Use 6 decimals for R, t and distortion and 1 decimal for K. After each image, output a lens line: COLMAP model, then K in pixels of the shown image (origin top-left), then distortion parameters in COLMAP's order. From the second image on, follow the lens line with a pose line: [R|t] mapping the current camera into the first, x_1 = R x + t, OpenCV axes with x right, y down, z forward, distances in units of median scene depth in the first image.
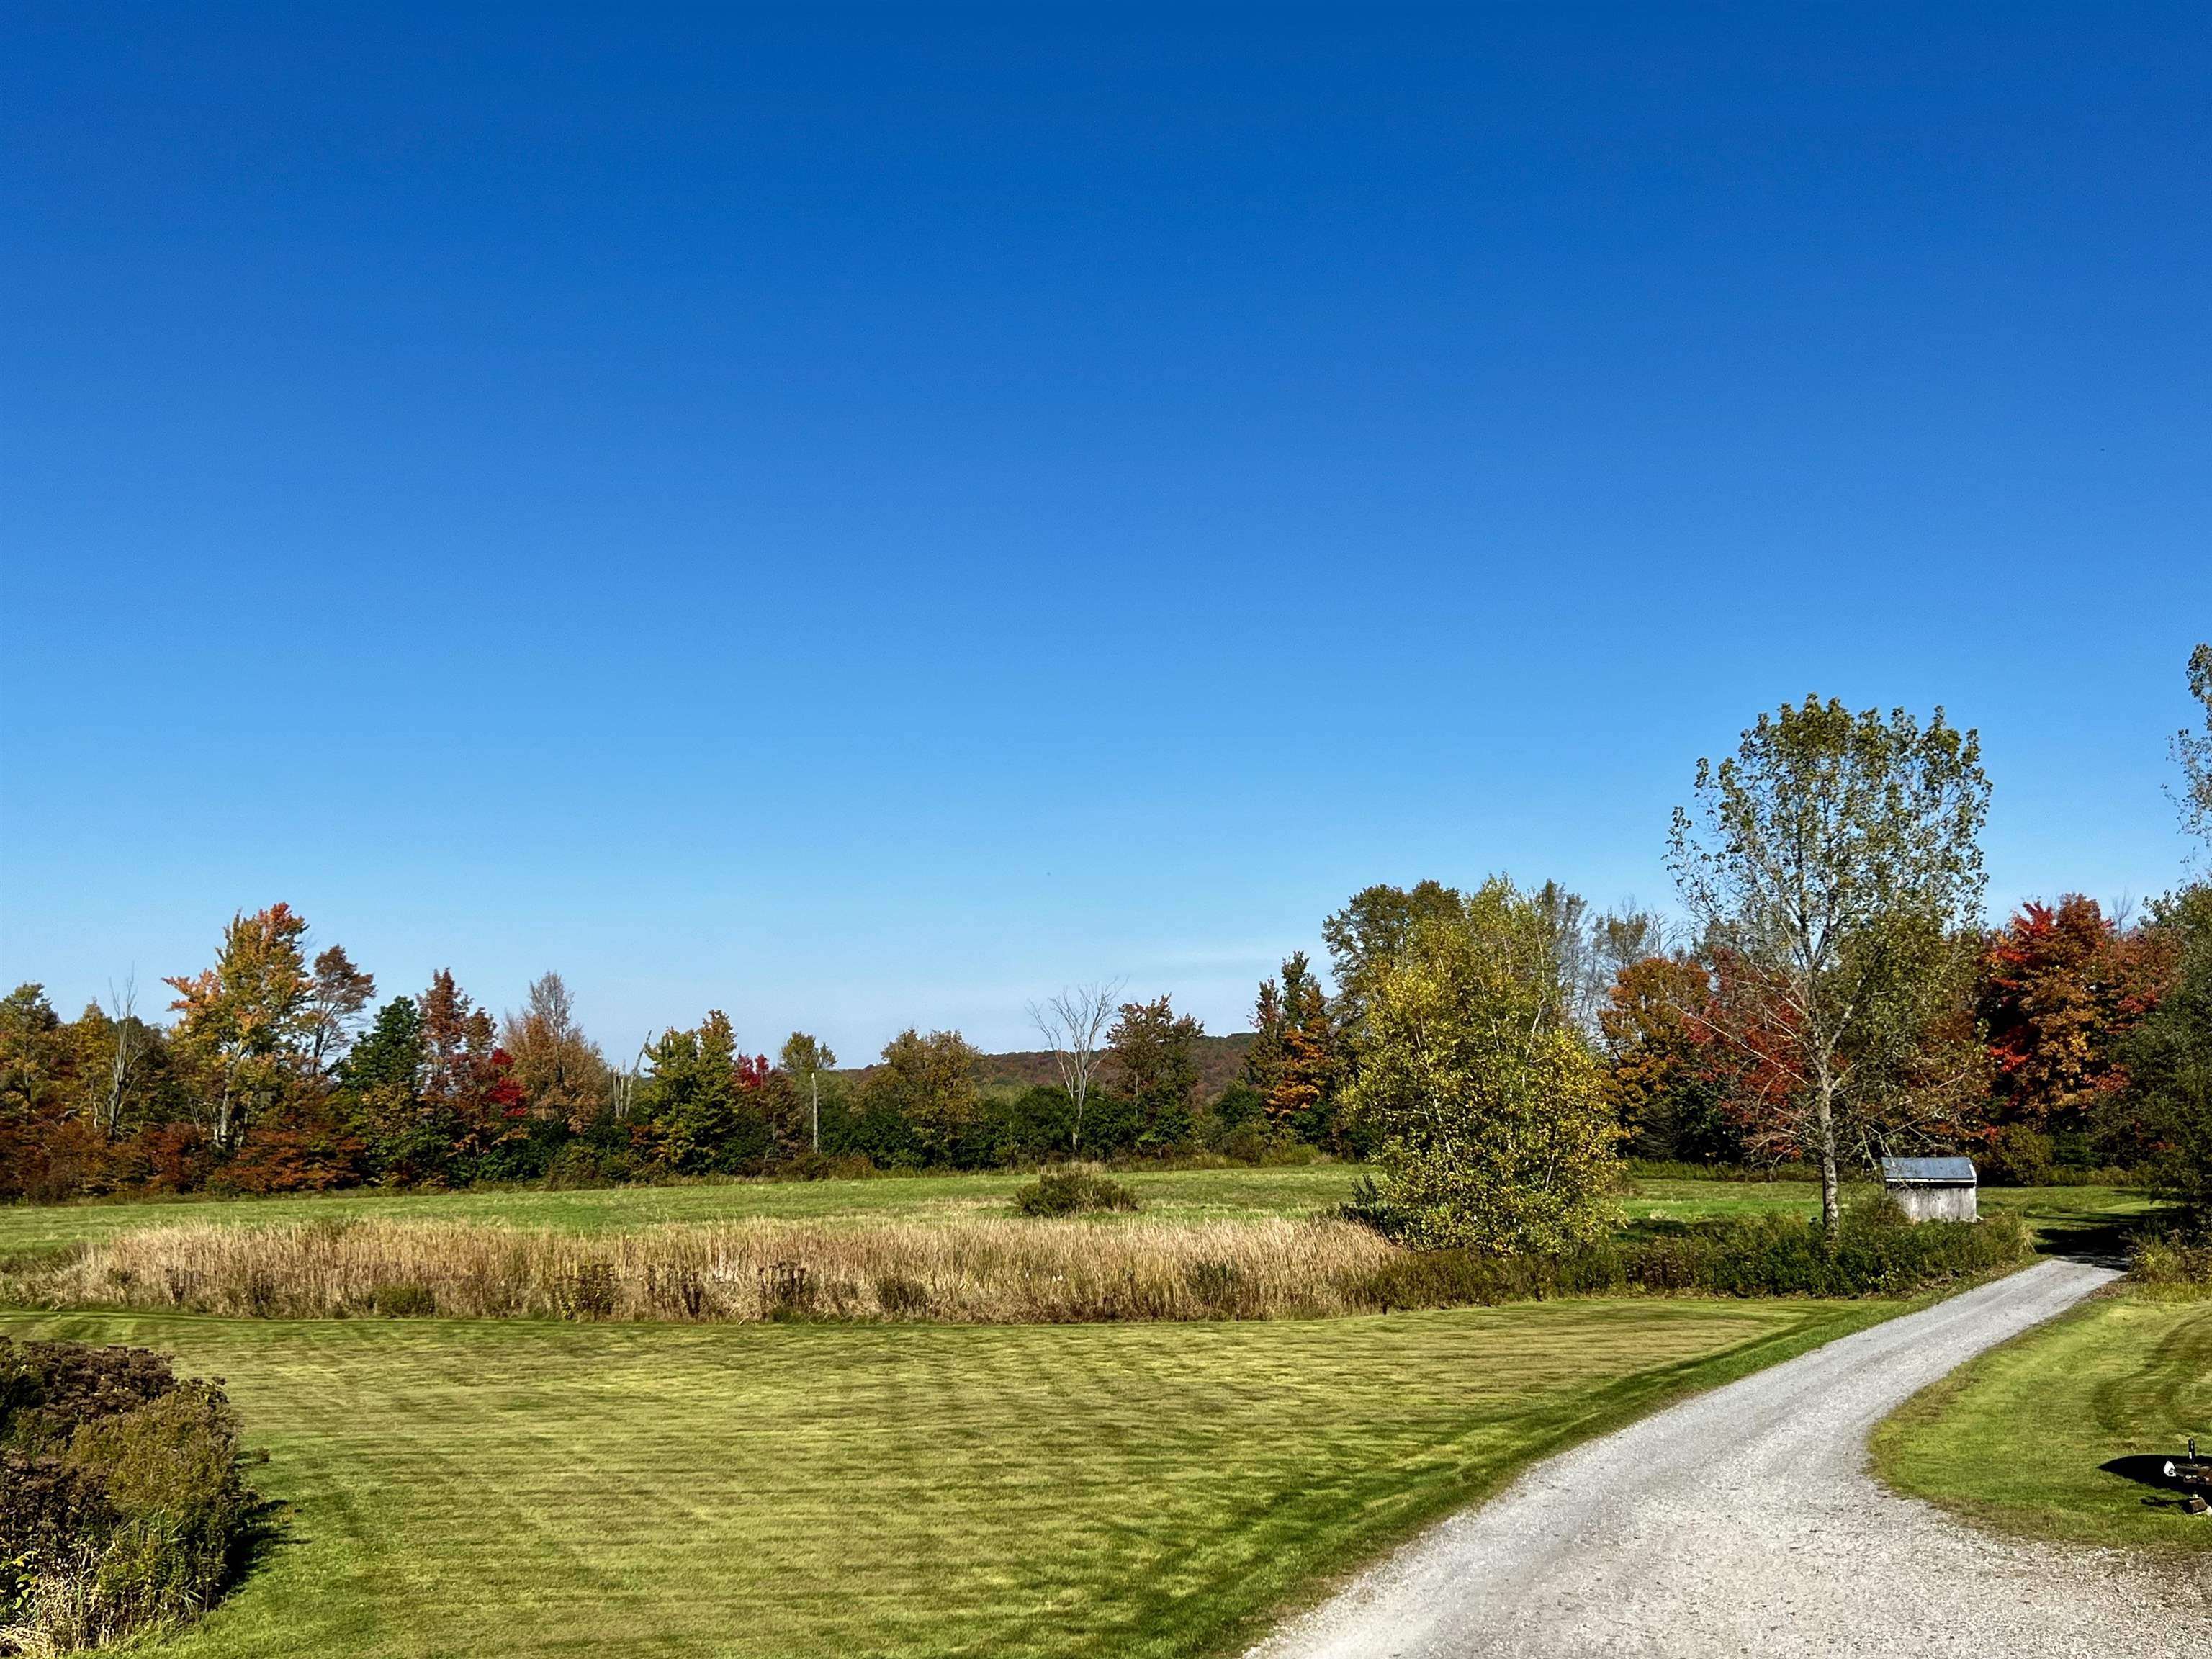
lens RADIAL K [[2161.3, 0, 1106.5], [0, 2161.3, 828.6], [0, 0, 1]] dist [0.026189, 0.000000]
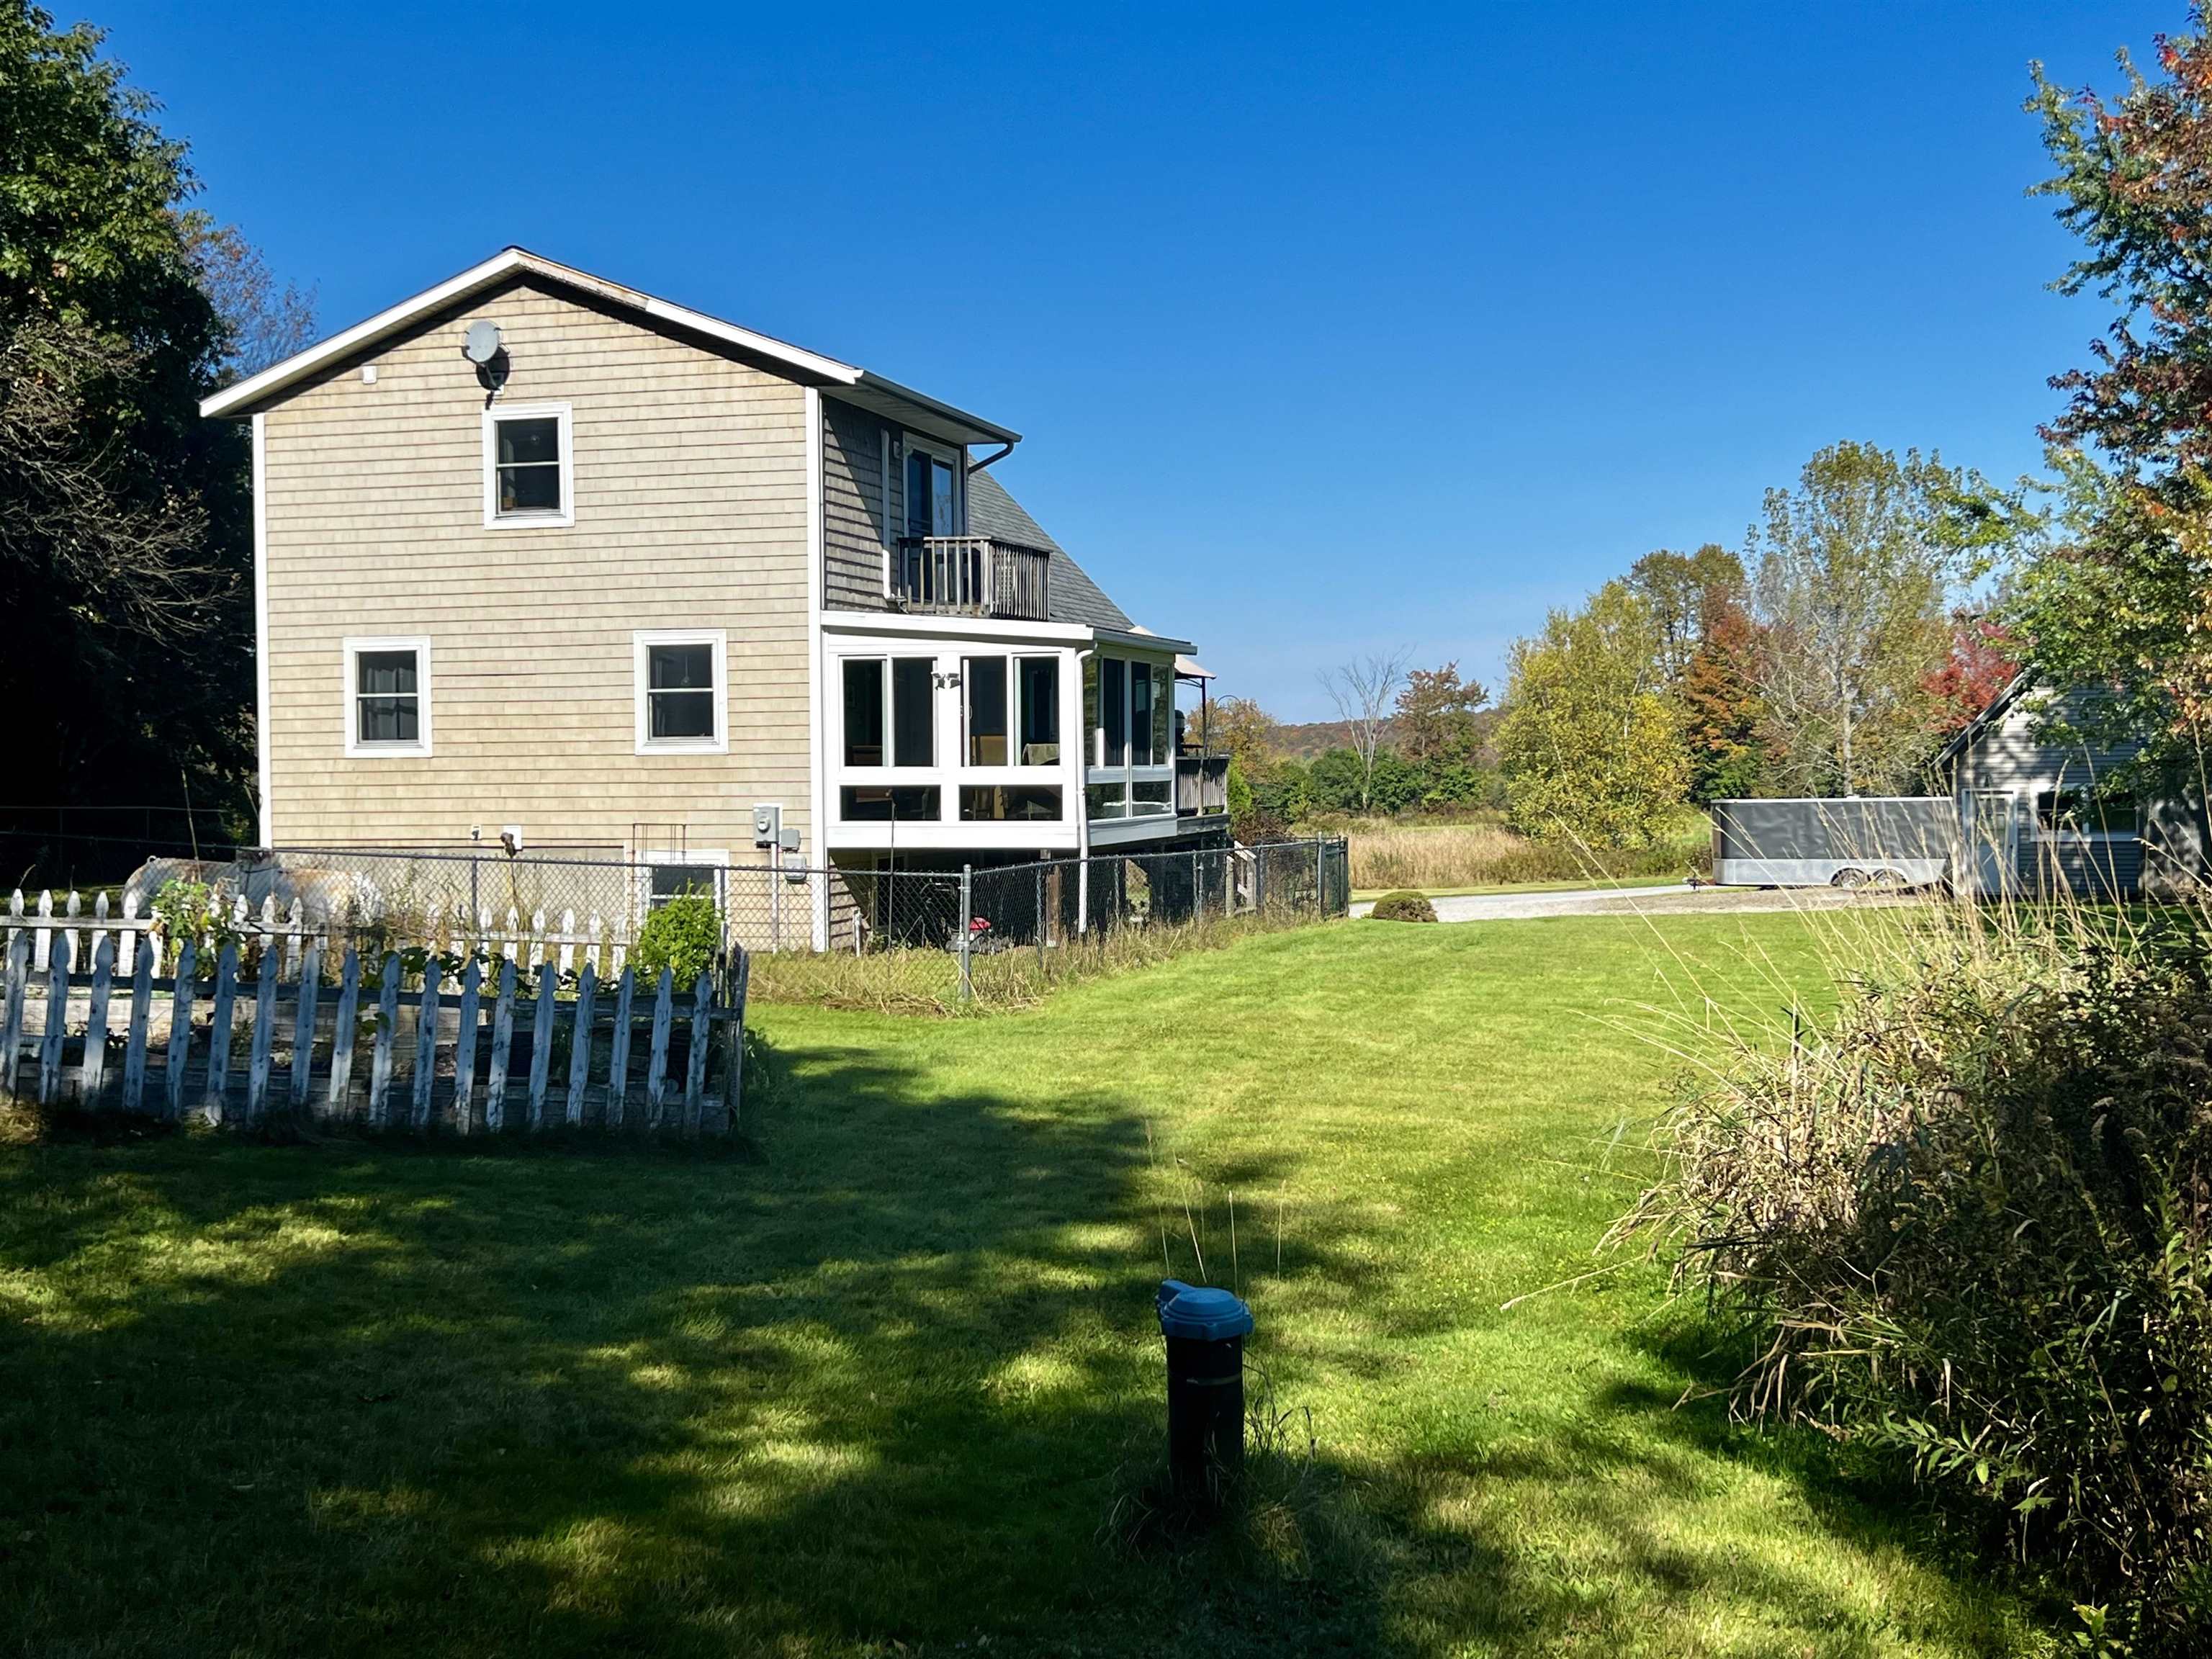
lens RADIAL K [[2458.3, 0, 1108.4], [0, 2458.3, 829.4], [0, 0, 1]] dist [0.001540, 0.000000]
pose [[0.989976, -0.010568, -0.140841, 0.031146], [0.031056, 0.989079, 0.144078, -0.020757], [0.137781, -0.147008, 0.979492, -0.215462]]
